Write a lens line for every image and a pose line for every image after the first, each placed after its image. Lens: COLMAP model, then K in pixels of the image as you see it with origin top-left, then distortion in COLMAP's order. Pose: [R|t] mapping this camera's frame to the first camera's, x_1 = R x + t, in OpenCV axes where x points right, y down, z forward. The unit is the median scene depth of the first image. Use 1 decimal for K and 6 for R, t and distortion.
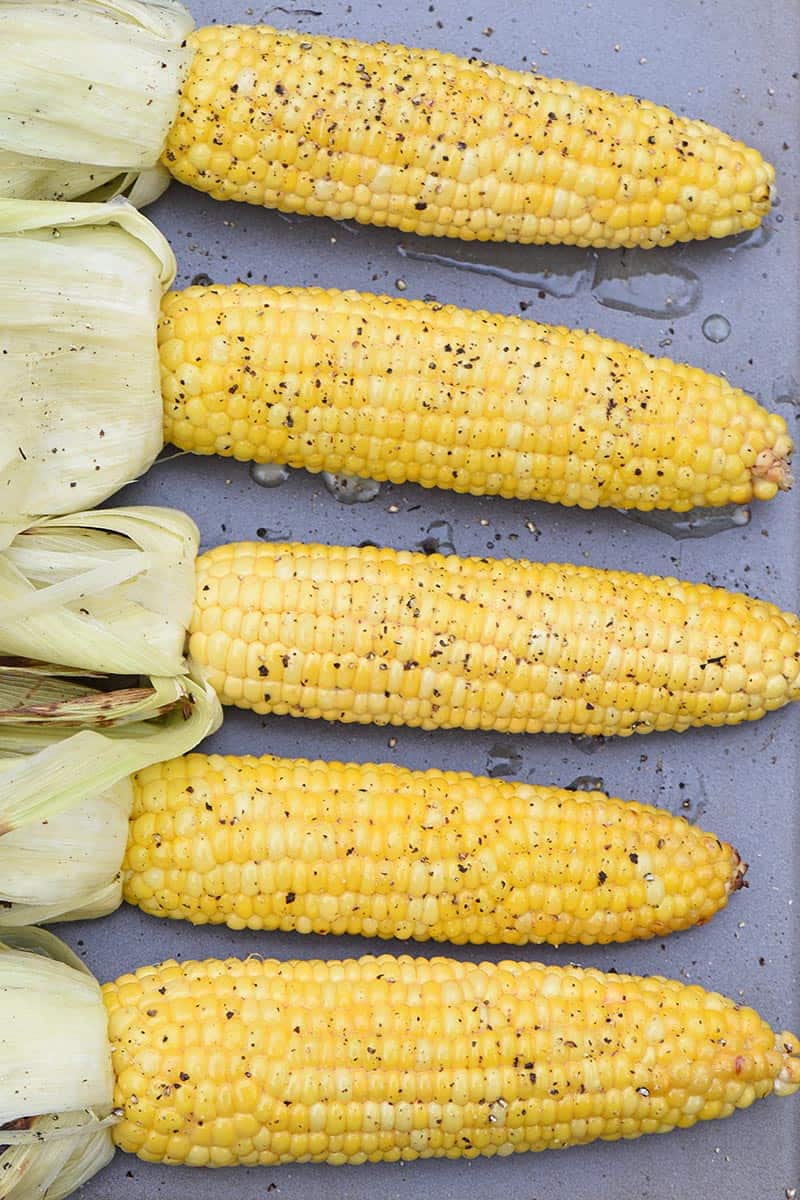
lens RADIAL K [[4661.9, 0, 400.0], [0, 4661.9, 600.0], [0, 0, 1]] dist [-0.073698, 4.398071]
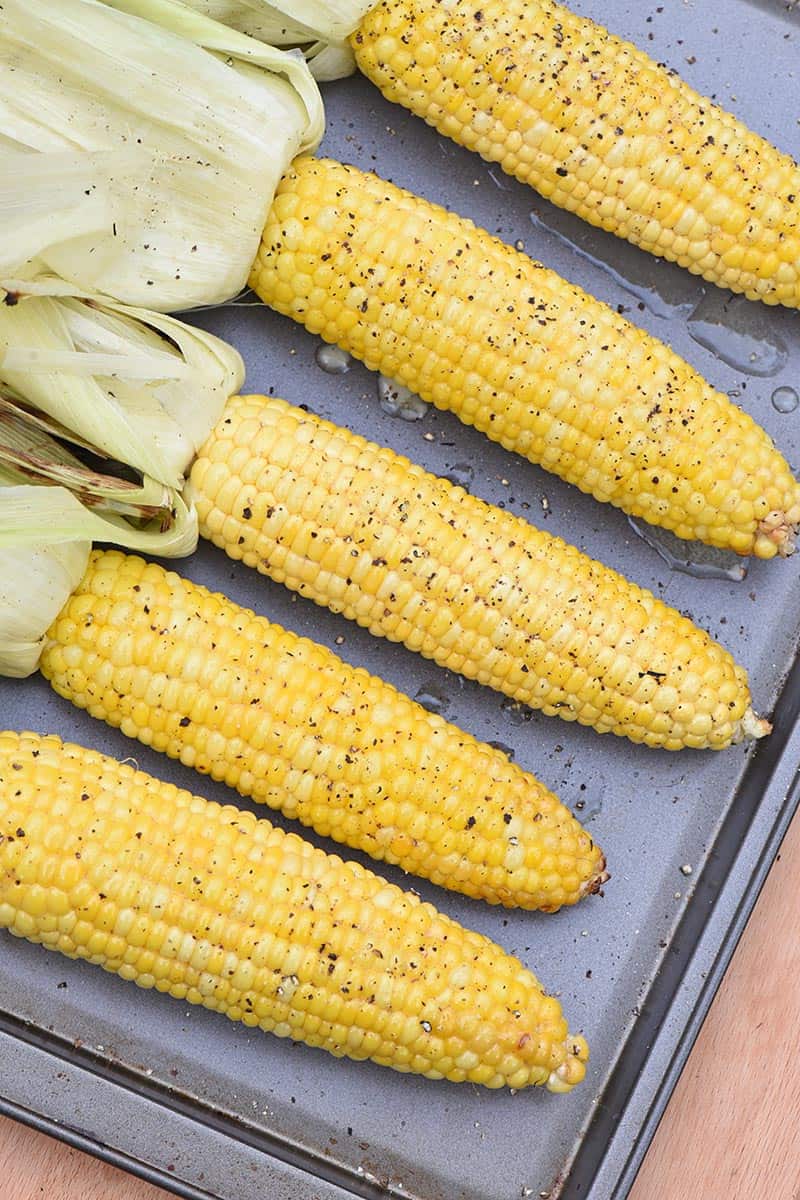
lens RADIAL K [[4661.9, 0, 400.0], [0, 4661.9, 600.0], [0, 0, 1]] dist [-0.073698, 4.398071]
pose [[0.920973, 0.380319, -0.084659, 0.096937], [-0.386990, 0.918122, -0.085382, 0.107915], [0.045255, 0.111397, 0.992745, -0.029102]]
